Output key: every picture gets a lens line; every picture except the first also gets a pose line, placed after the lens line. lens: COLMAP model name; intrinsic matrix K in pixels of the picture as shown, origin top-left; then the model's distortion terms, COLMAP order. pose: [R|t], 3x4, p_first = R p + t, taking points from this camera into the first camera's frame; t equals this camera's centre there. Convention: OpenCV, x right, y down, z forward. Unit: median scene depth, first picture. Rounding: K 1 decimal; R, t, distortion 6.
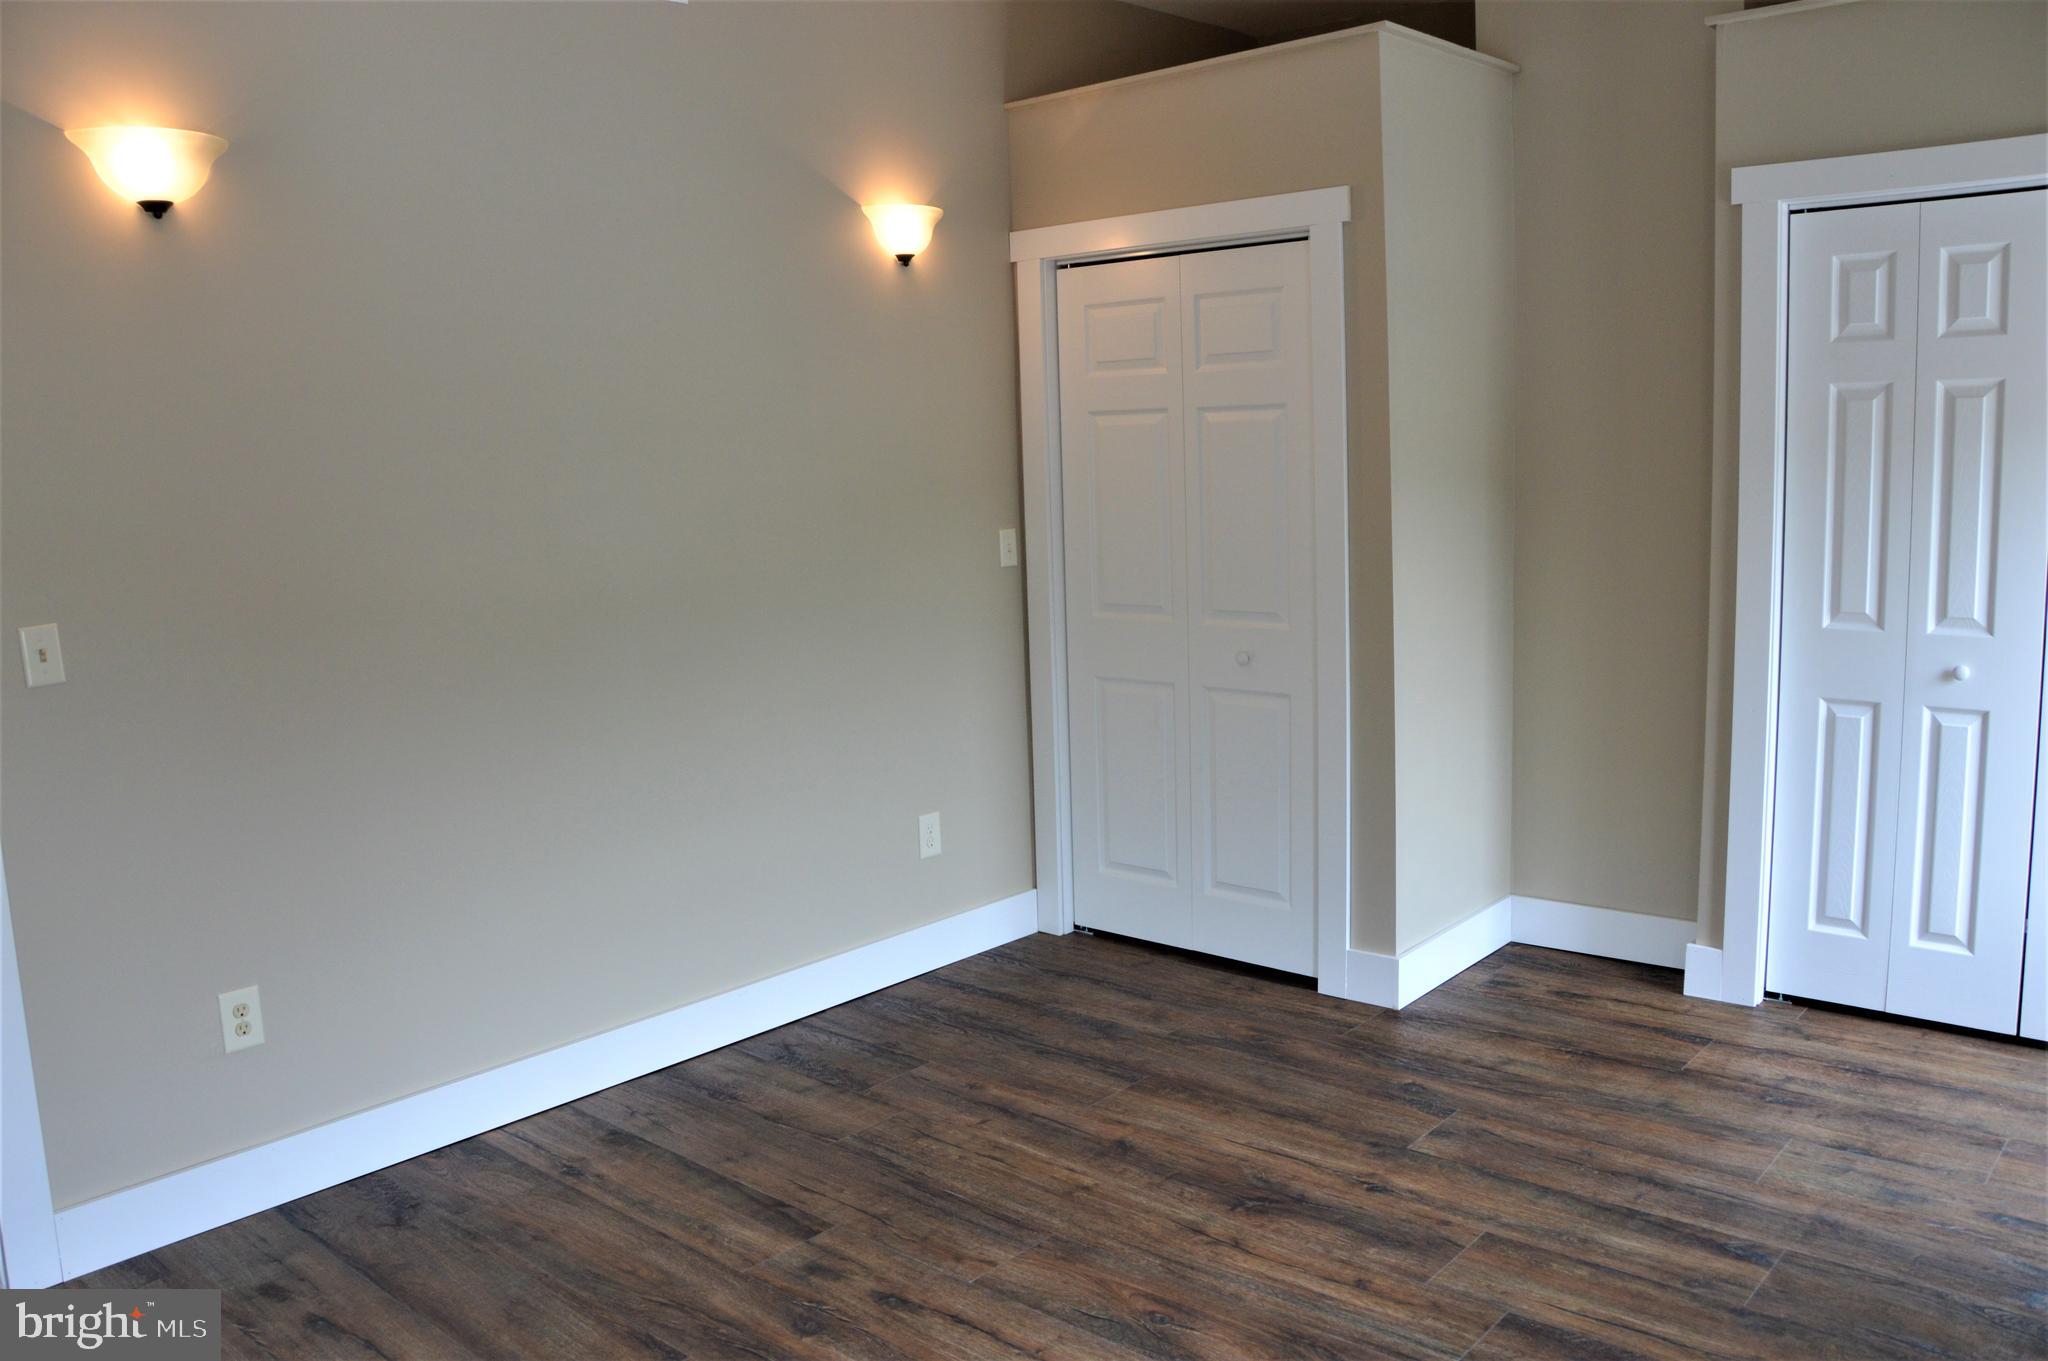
lens RADIAL K [[1600.8, 0, 1053.5], [0, 1600.8, 679.0], [0, 0, 1]] dist [-0.230014, 0.217442]
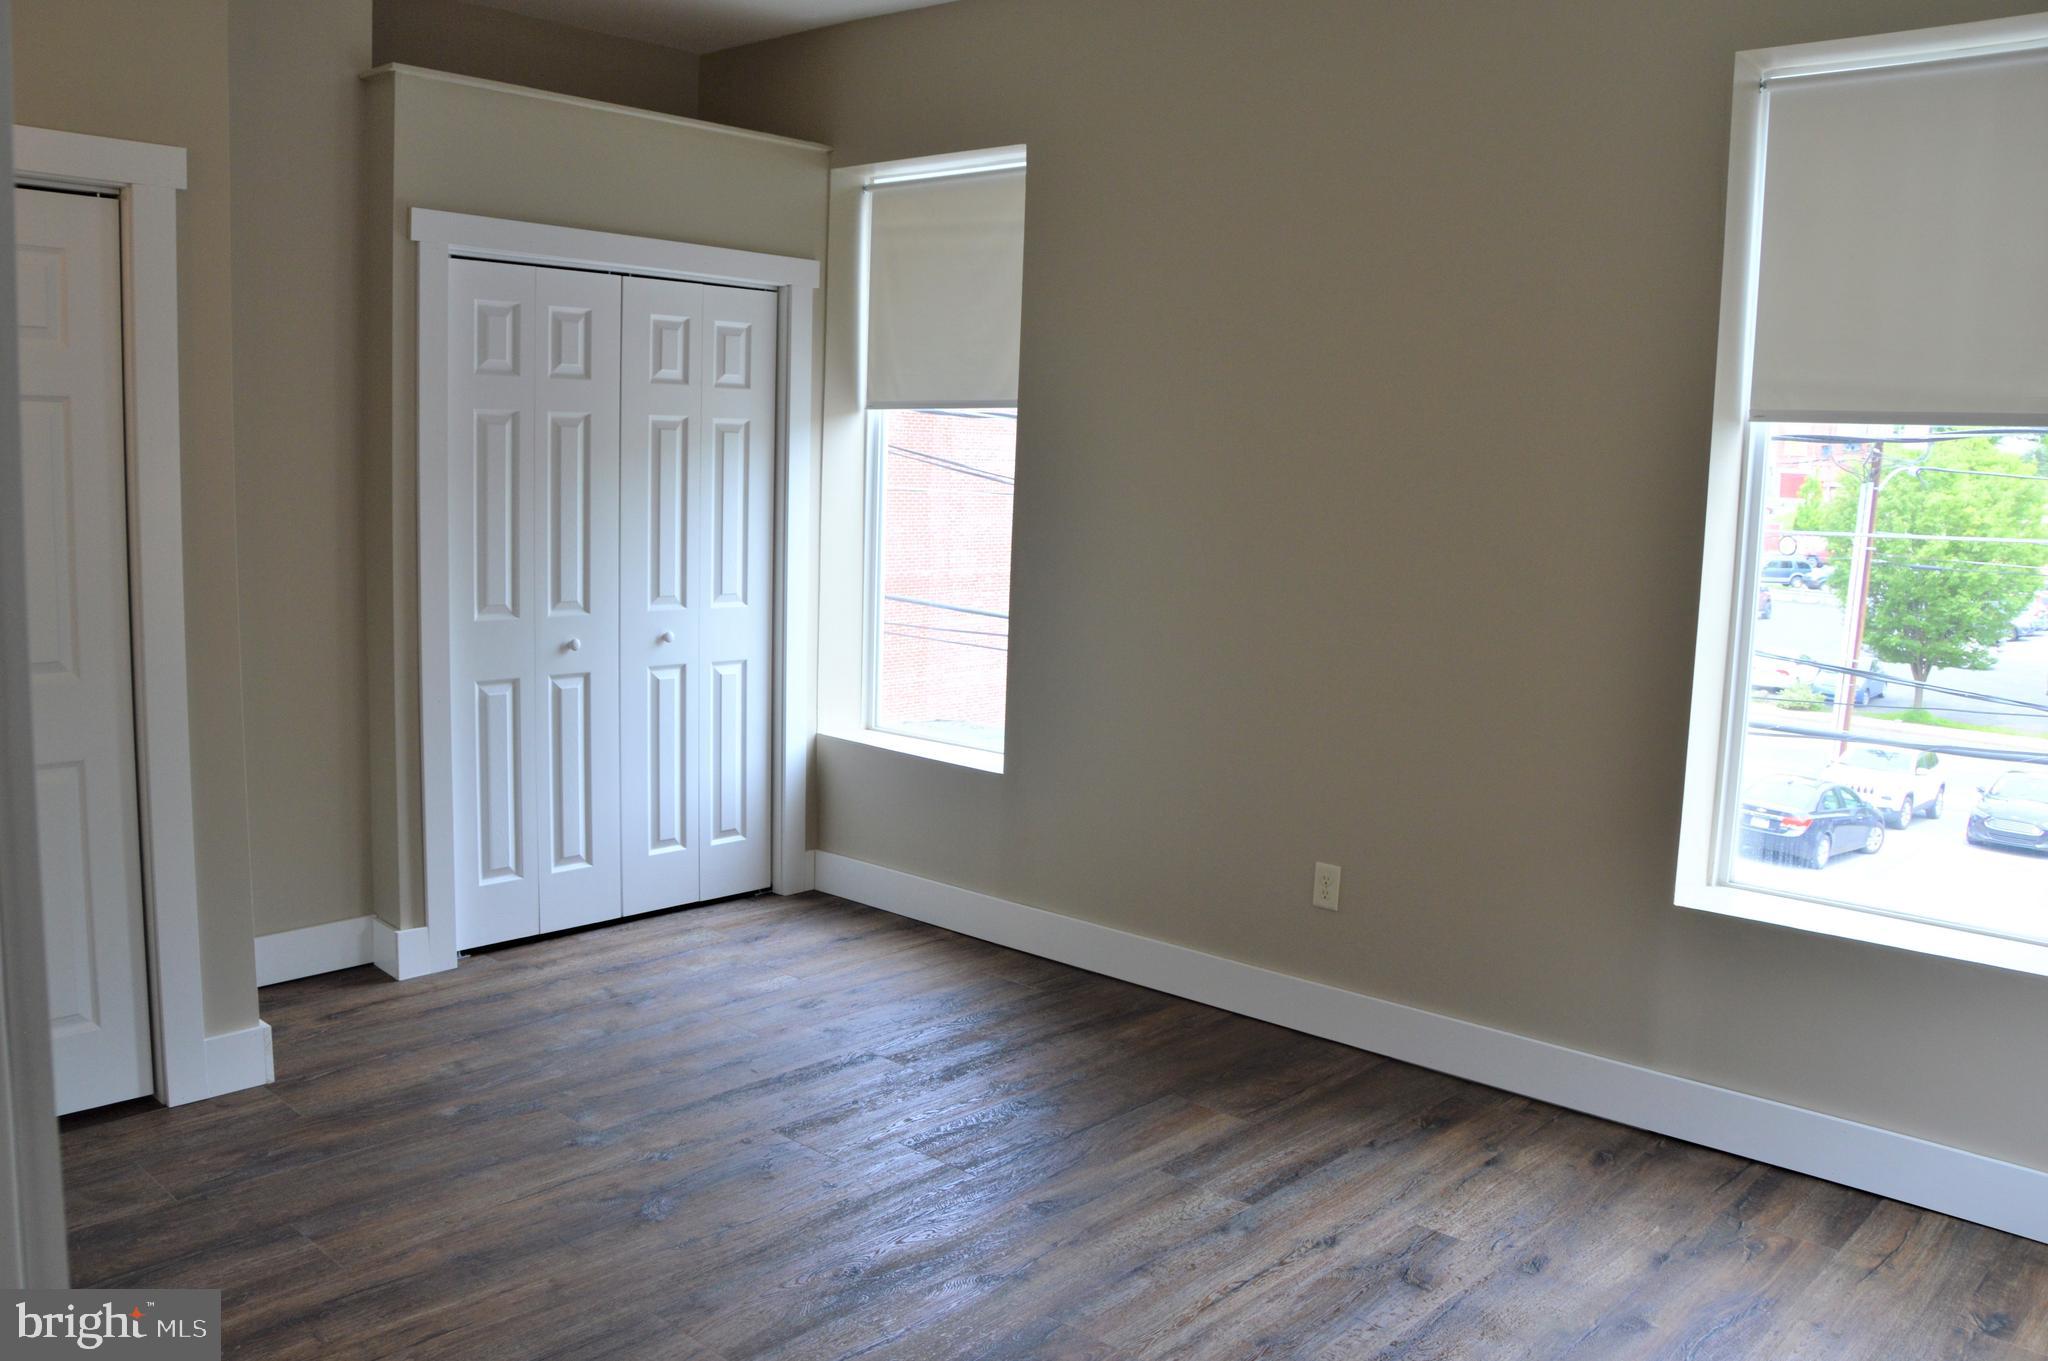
lens RADIAL K [[1600.8, 0, 1053.5], [0, 1600.8, 679.0], [0, 0, 1]] dist [-0.230014, 0.217442]
pose [[0.025088, -0.102360, 0.994431, -0.664716], [0.113019, 0.988657, 0.098915, -0.057928], [-0.993276, 0.109908, 0.036372, 0.541254]]
